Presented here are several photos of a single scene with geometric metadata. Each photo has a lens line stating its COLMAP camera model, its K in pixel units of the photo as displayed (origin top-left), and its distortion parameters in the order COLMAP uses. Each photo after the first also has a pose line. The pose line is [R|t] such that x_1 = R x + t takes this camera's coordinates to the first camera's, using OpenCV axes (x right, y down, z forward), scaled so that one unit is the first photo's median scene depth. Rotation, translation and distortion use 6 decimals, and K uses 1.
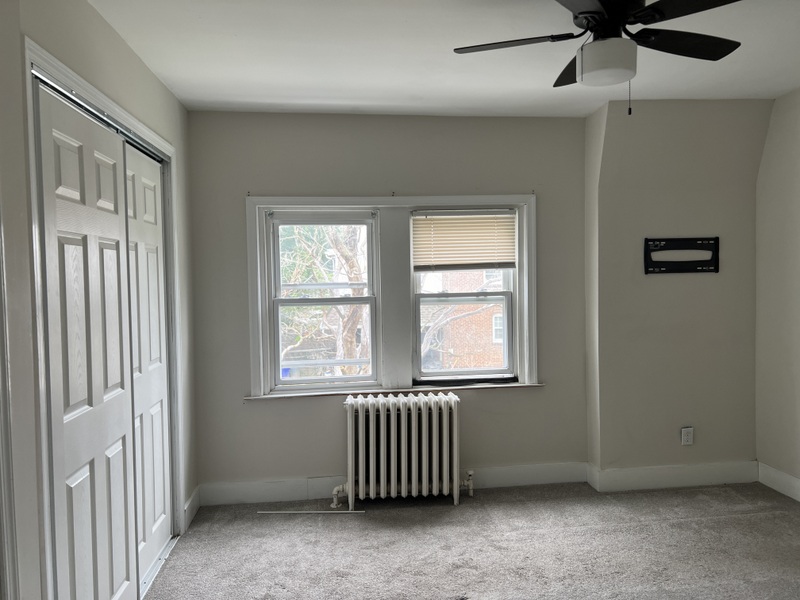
lens RADIAL K [[602.1, 0, 399.2], [0, 602.1, 298.1], [0, 0, 1]] dist [0.074329, -0.084951]
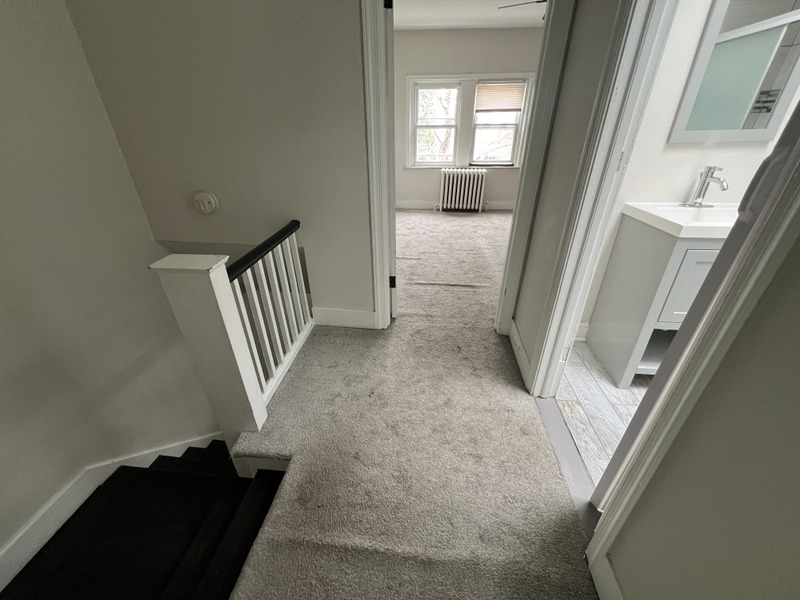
lens RADIAL K [[320.0, 0, 398.8], [0, 320.0, 300.3], [0, 0, 1]] dist [0.000022, 0.000169]
pose [[0.979524, 0.108118, -0.169831, 0.023877], [-0.020592, 0.892942, 0.449700, 0.053093], [0.200269, -0.436995, 0.876885, -0.463032]]
